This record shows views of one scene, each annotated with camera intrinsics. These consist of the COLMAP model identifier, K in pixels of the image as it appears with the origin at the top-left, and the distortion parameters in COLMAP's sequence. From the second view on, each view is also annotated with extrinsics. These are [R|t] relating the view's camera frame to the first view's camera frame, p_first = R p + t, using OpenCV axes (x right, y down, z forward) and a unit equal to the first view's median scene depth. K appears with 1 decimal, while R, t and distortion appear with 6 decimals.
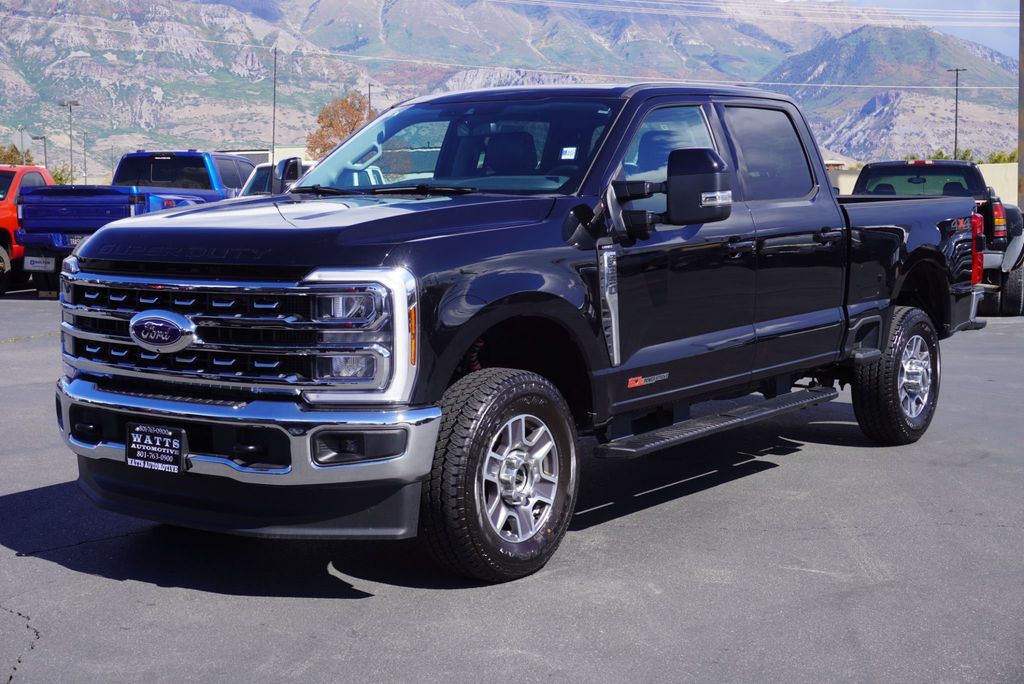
lens RADIAL K [[1557.1, 0, 508.1], [0, 1557.1, 338.4], [0, 0, 1]] dist [0.040254, 0.000000]
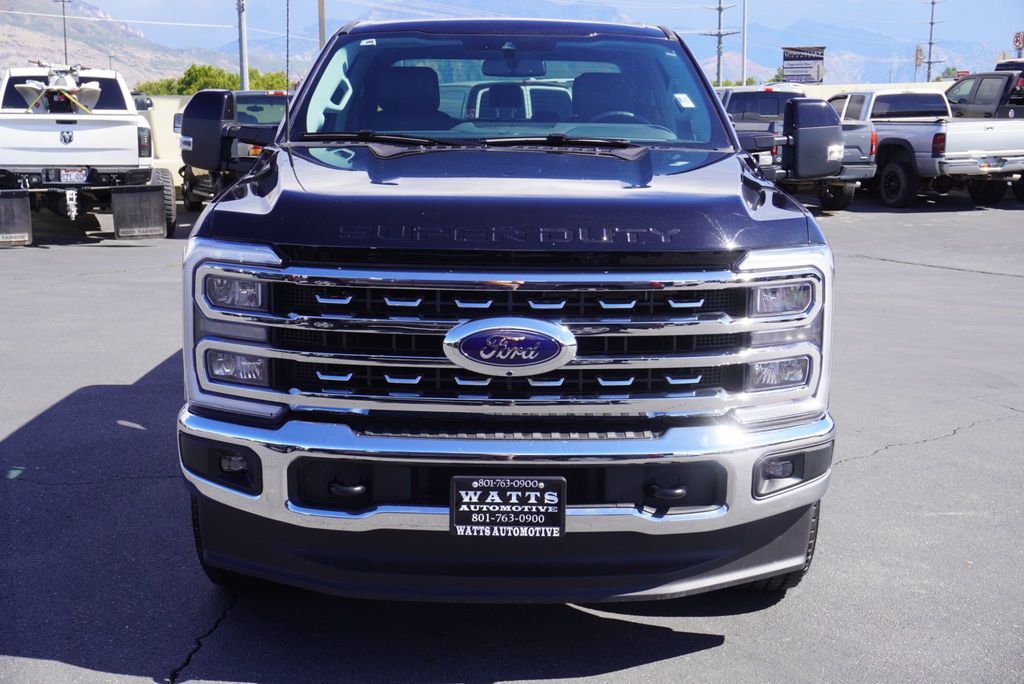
lens RADIAL K [[1308.8, 0, 521.0], [0, 1308.8, 343.1], [0, 0, 1]] dist [0.013436, 0.000000]
pose [[0.795482, -0.091853, 0.598975, -0.538351], [0.042033, 0.994428, 0.096672, -0.059908], [-0.604517, -0.051724, 0.794911, 0.477661]]
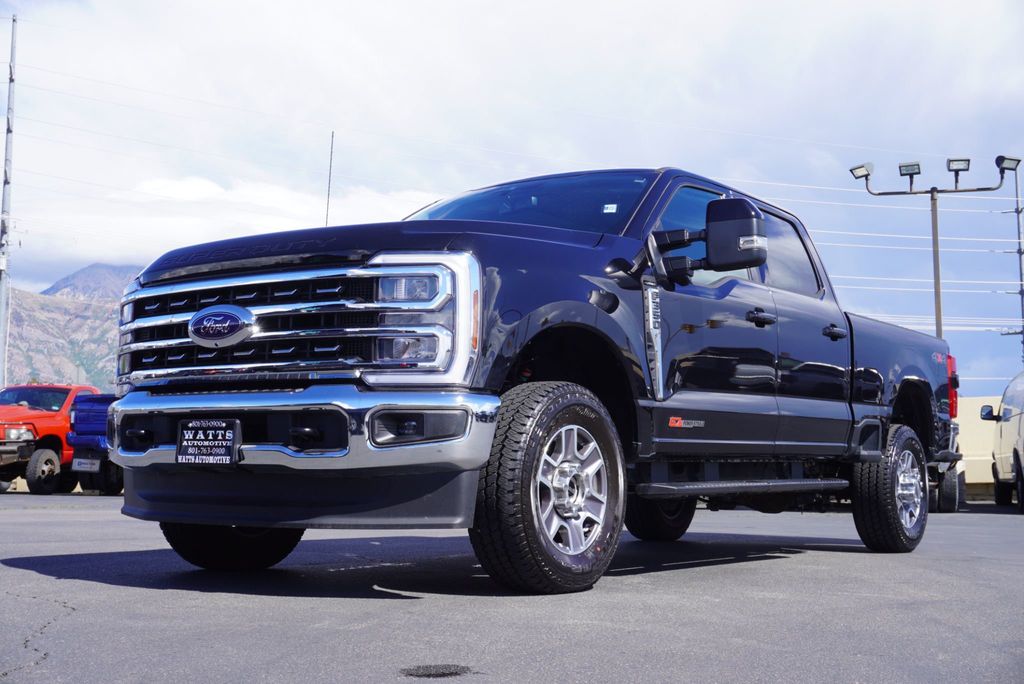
lens RADIAL K [[1308.8, 0, 514.1], [0, 1308.8, 341.1], [0, 0, 1]] dist [0.013436, 0.000000]
pose [[0.999546, 0.019504, 0.022946, -0.048327], [-0.014703, 0.981014, -0.193377, 0.153130], [-0.026282, 0.192952, 0.980856, 0.156213]]
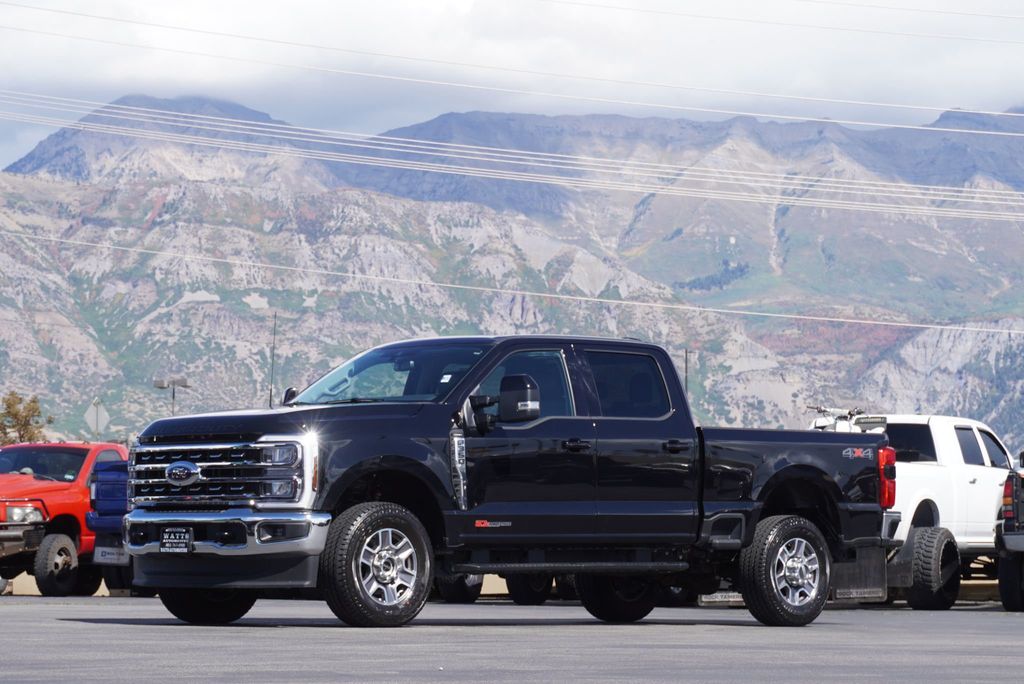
lens RADIAL K [[3183.6, 0, 509.0], [0, 3183.6, 342.8], [0, 0, 1]] dist [0.055281, 0.000000]
pose [[0.986069, 0.001588, -0.166330, 0.677981], [-0.028884, 0.986397, -0.161821, 0.387021], [0.163811, 0.164370, 0.972702, -2.255186]]
